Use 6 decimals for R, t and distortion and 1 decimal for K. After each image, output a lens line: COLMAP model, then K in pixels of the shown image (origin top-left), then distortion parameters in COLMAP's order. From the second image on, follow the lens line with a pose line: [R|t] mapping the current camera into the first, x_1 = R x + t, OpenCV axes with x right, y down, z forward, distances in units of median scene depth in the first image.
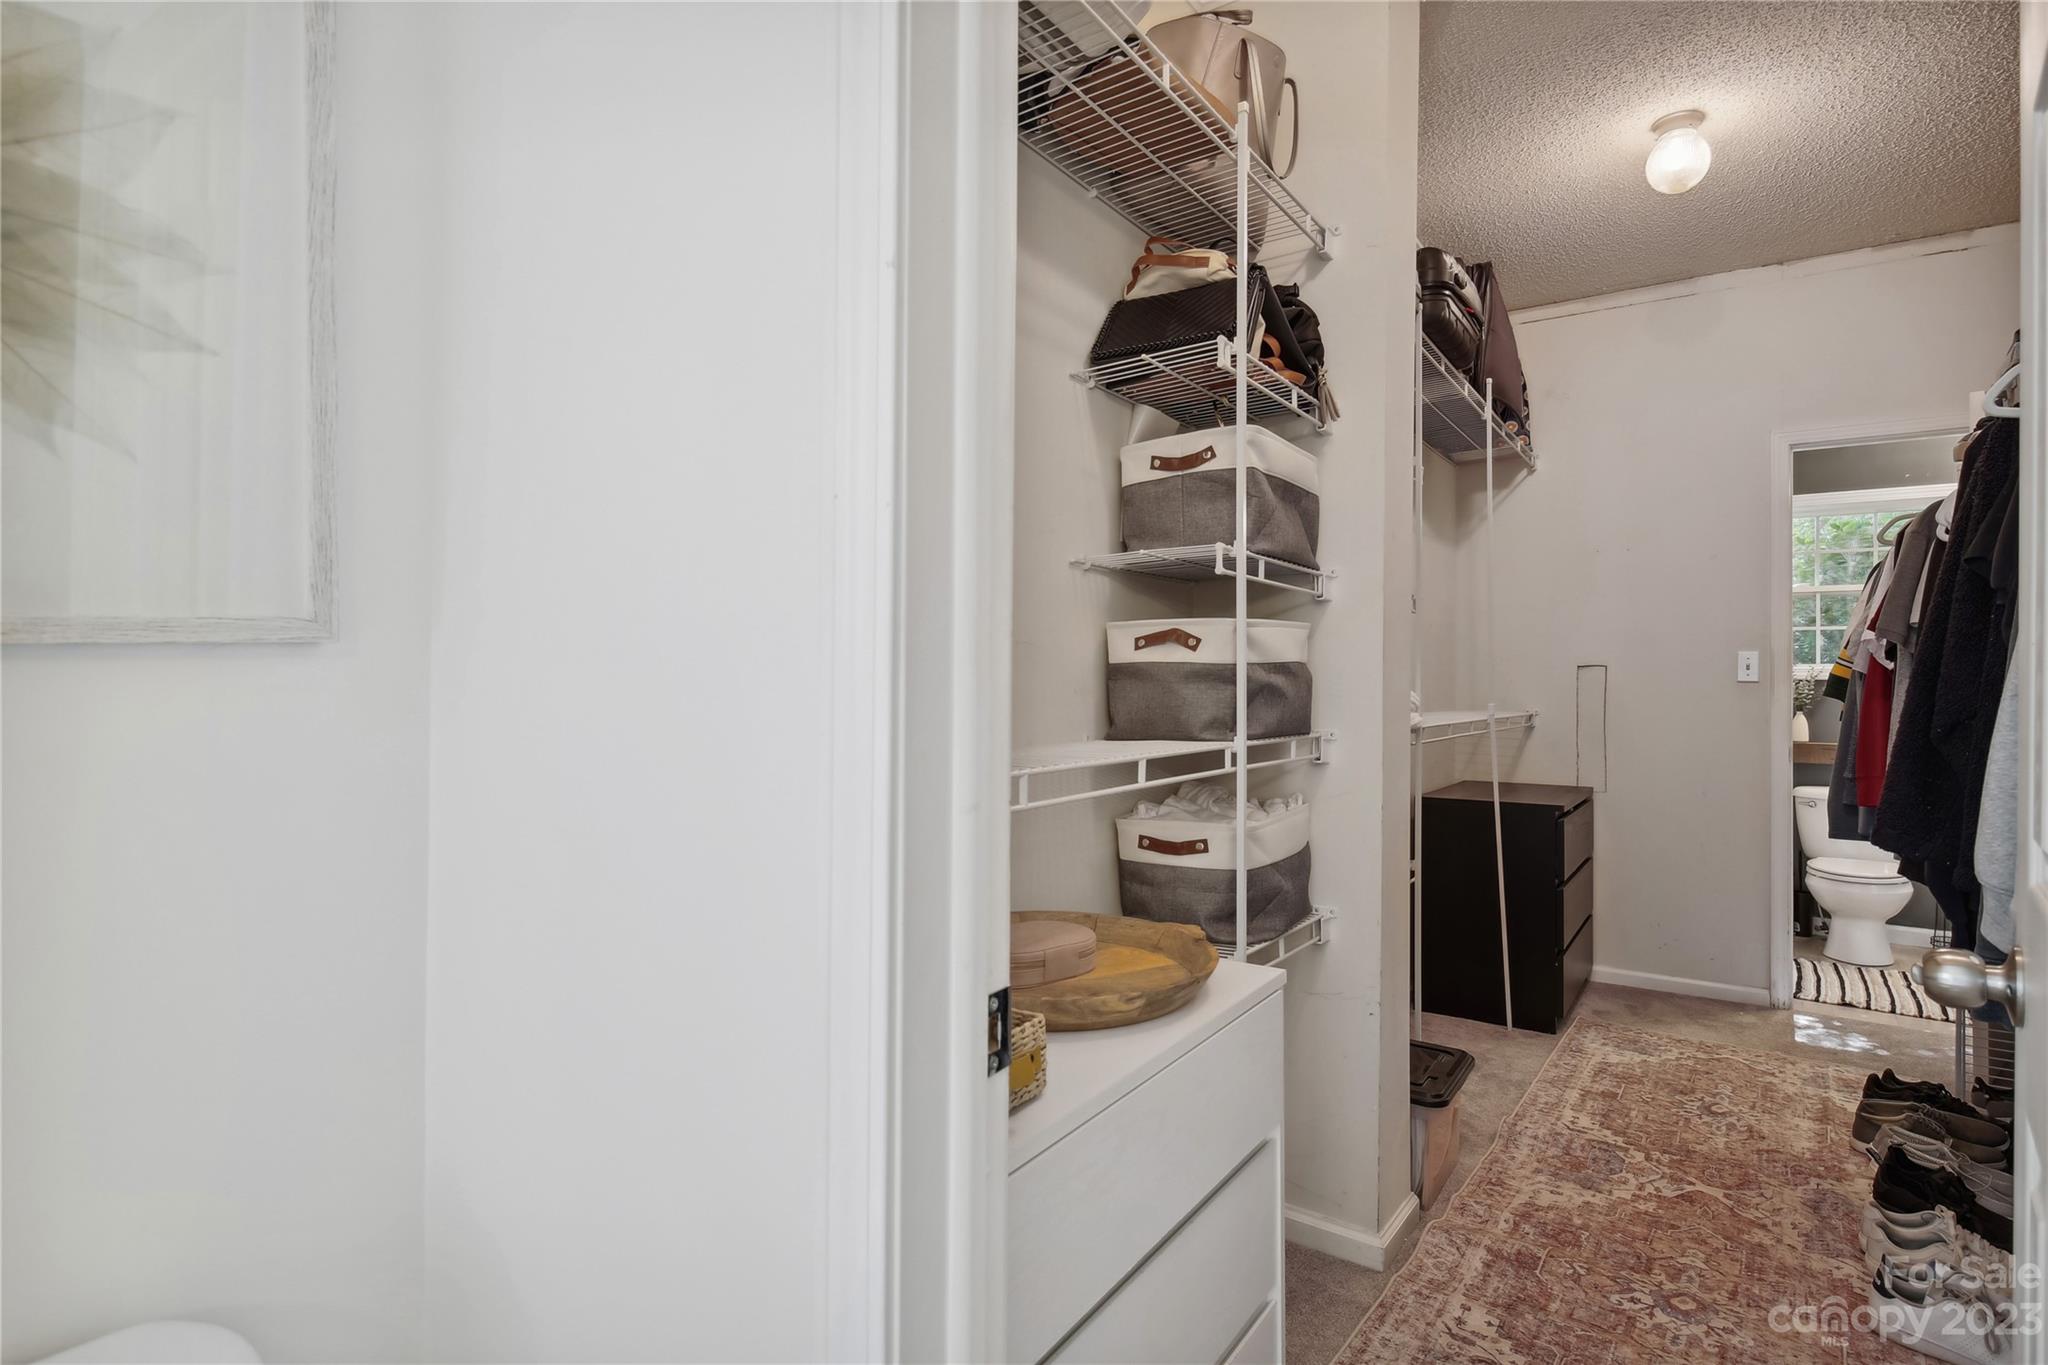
lens RADIAL K [[1029.7, 0, 1023.7], [0, 1029.7, 683.0], [0, 0, 1]] dist [0.001444, -0.001151]
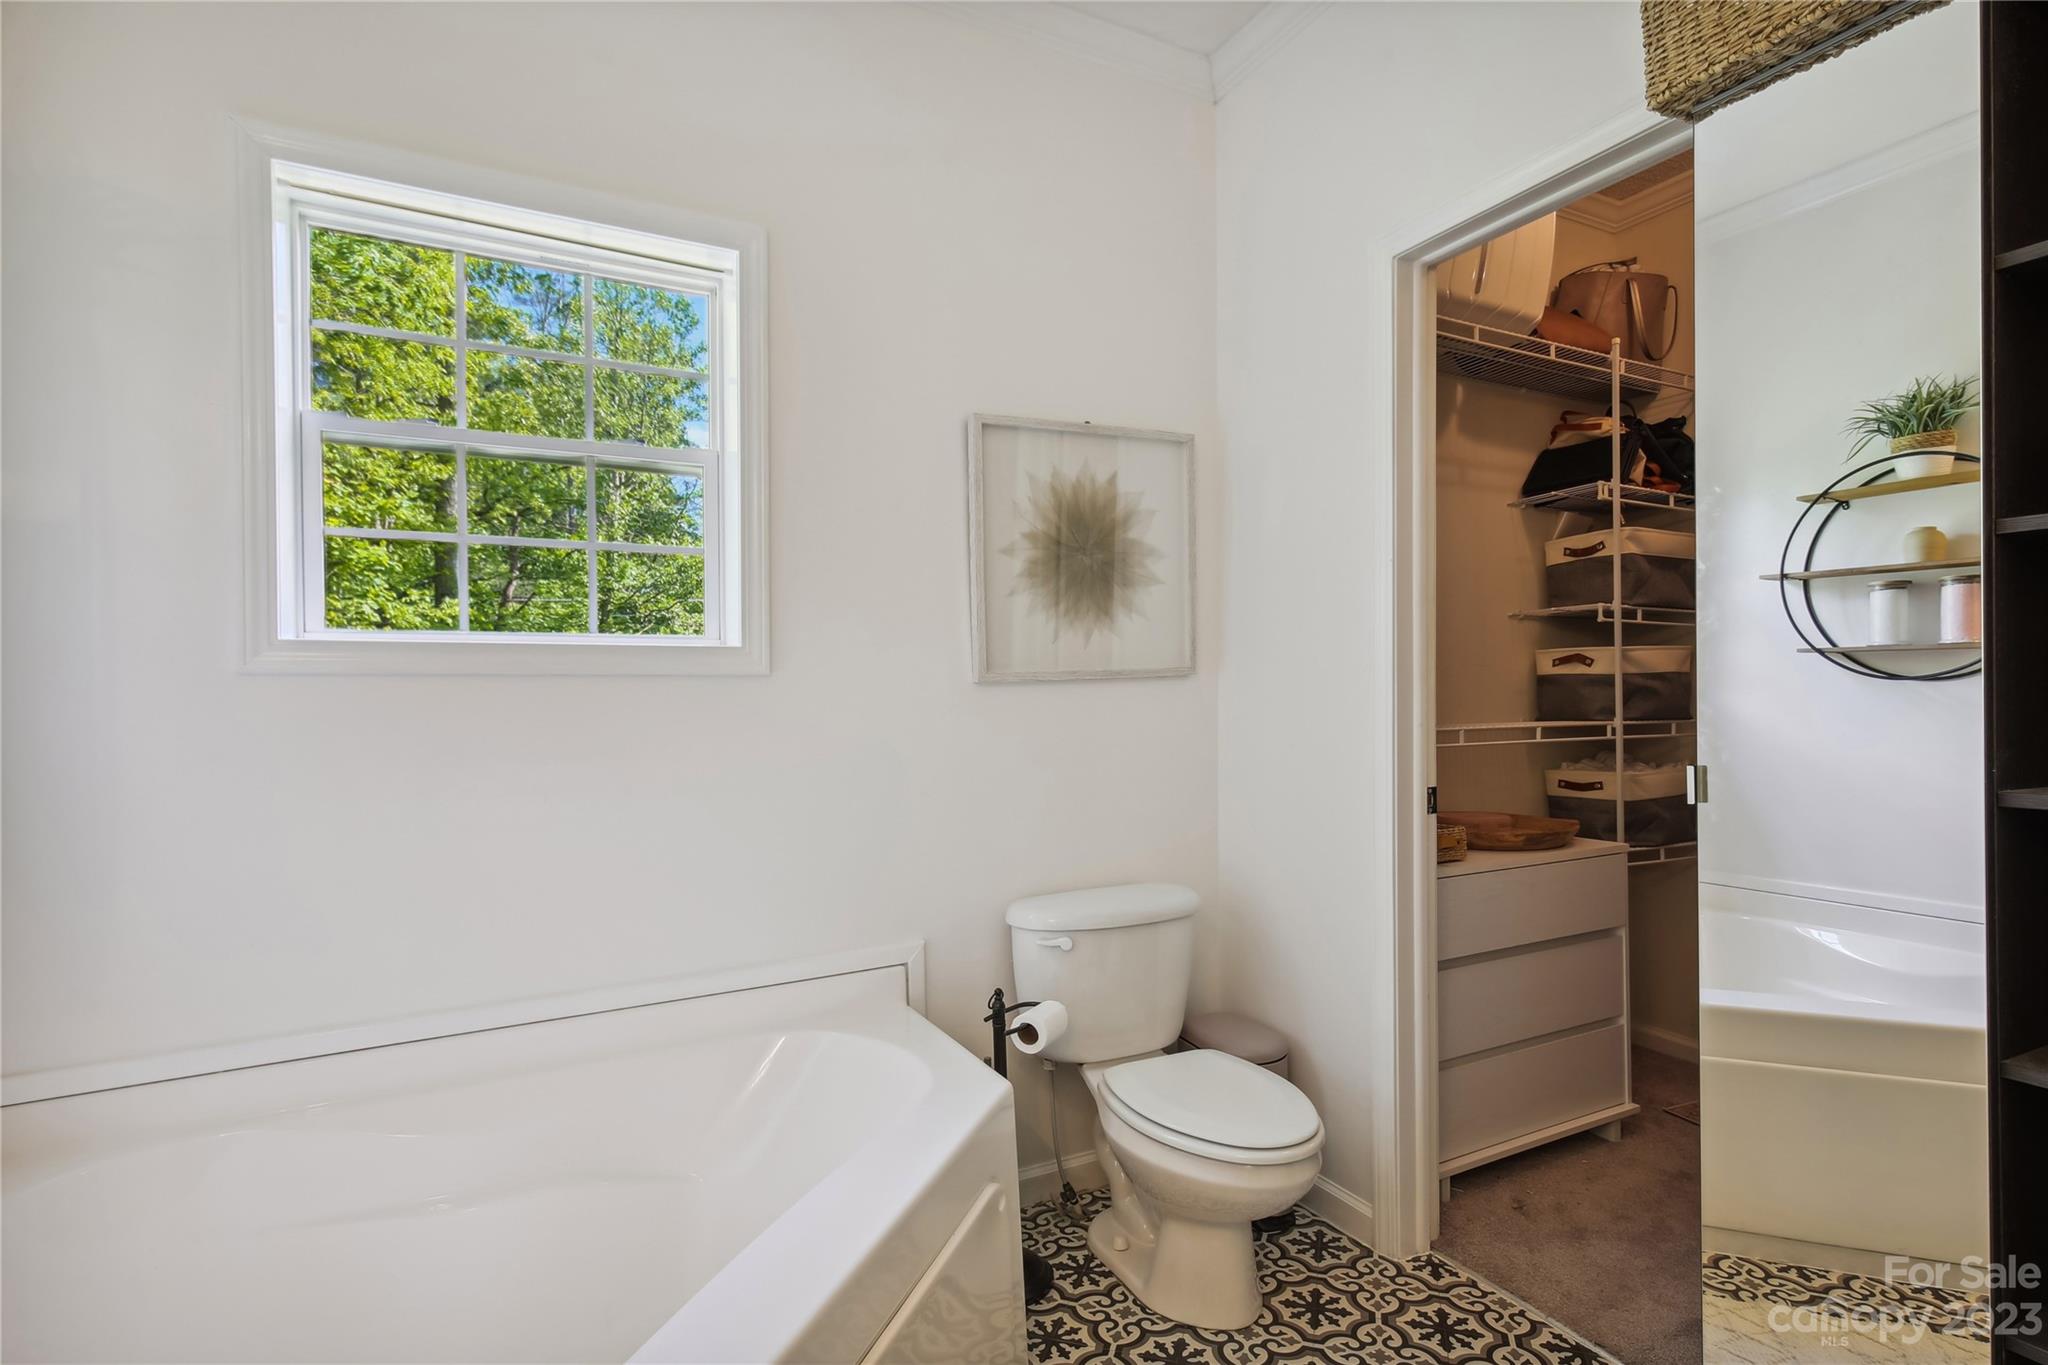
lens RADIAL K [[1029.7, 0, 1041.5], [0, 1029.7, 708.8], [0, 0, 1]] dist [0.001444, -0.001151]
pose [[0.891267, -0.008433, -0.453401, 0.129190], [0.012304, 0.999909, 0.005588, 0.016155], [0.453312, -0.010559, 0.891289, -0.870336]]
